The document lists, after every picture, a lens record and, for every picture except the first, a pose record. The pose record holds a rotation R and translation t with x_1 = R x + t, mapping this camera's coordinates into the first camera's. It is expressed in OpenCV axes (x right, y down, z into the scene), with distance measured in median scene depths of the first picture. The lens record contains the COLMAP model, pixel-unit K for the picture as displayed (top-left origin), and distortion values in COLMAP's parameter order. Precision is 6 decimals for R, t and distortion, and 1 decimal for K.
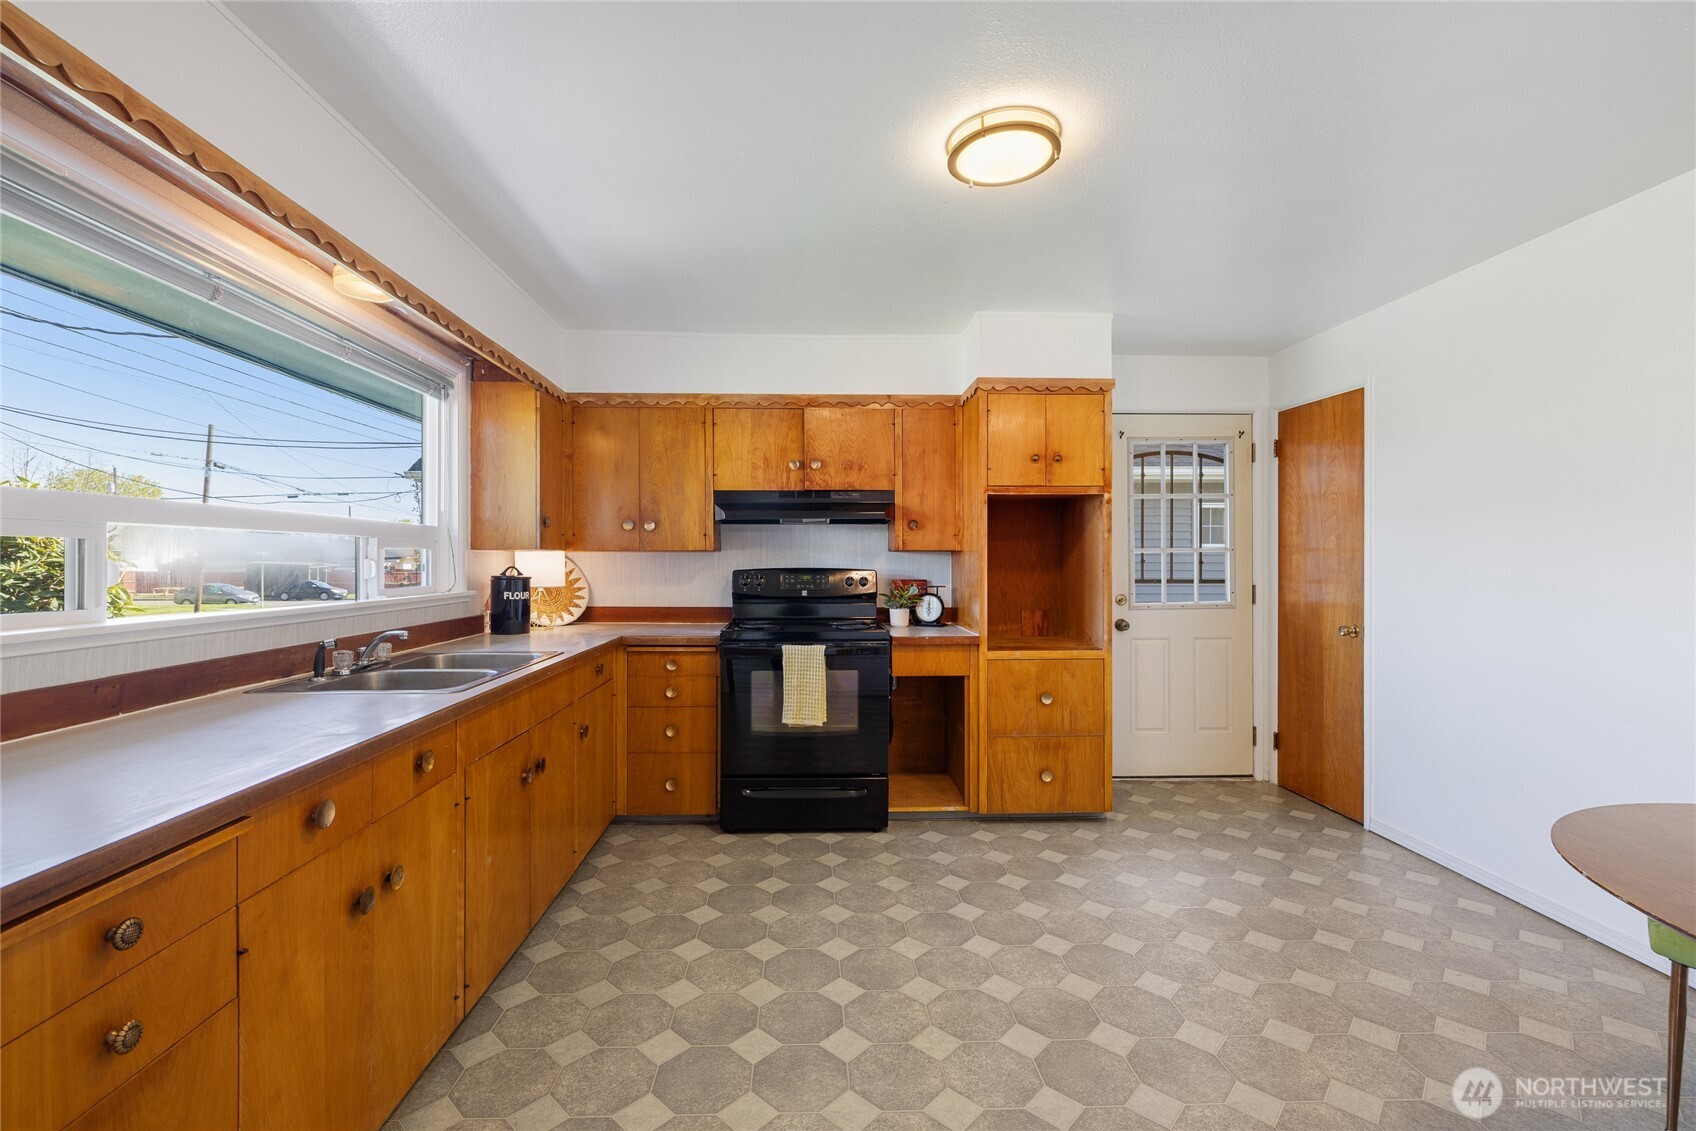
lens RADIAL K [[726.9, 0, 842.0], [0, 726.9, 561.9], [0, 0, 1]] dist [-0.001295, 0.001591]
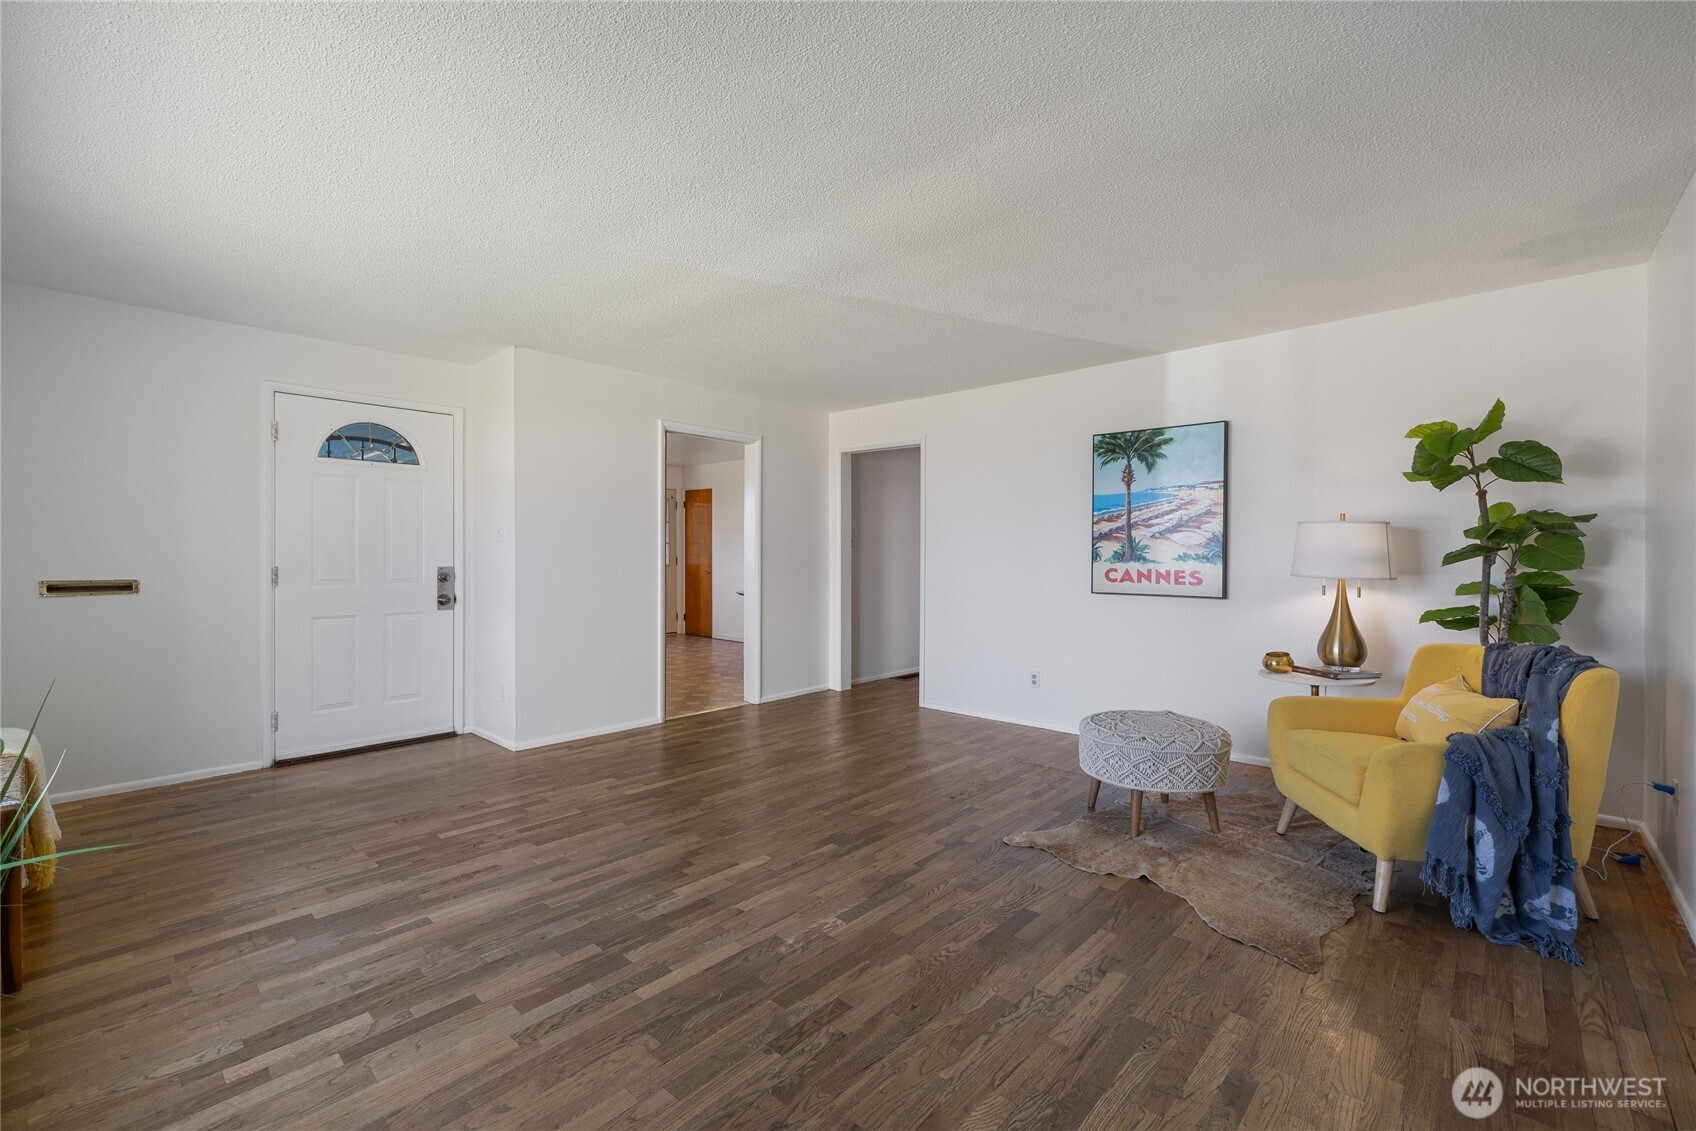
lens RADIAL K [[726.9, 0, 845.4], [0, 726.9, 559.0], [0, 0, 1]] dist [-0.001295, 0.001591]
pose [[0.702971, -0.008325, 0.711170, -0.983892], [0.001235, 0.999944, 0.010484, 0.013643], [-0.711217, -0.006492, 0.702942, -1.436741]]
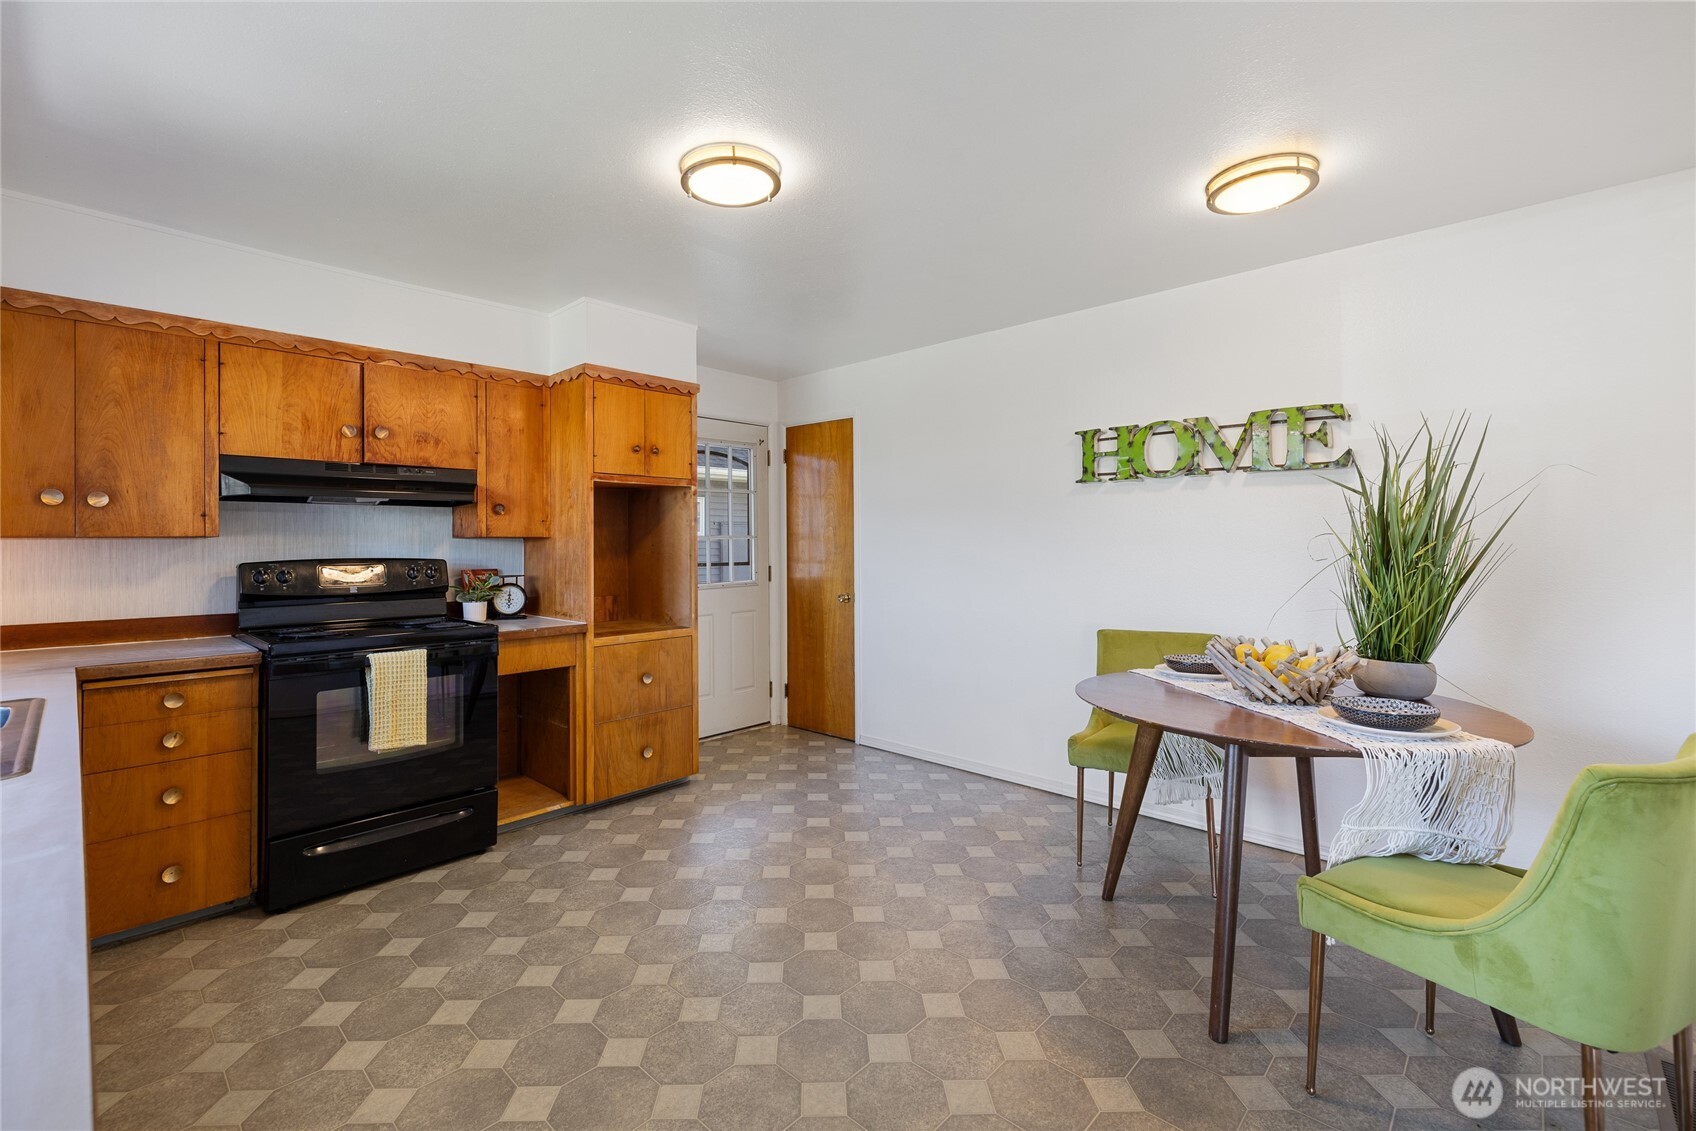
lens RADIAL K [[726.9, 0, 813.4], [0, 726.9, 534.9], [0, 0, 1]] dist [-0.001295, 0.001591]
pose [[0.725832, 0.003833, 0.687861, -0.267164], [0.009716, 0.999828, -0.015824, -0.000190], [-0.687803, 0.018169, 0.725670, 0.067617]]
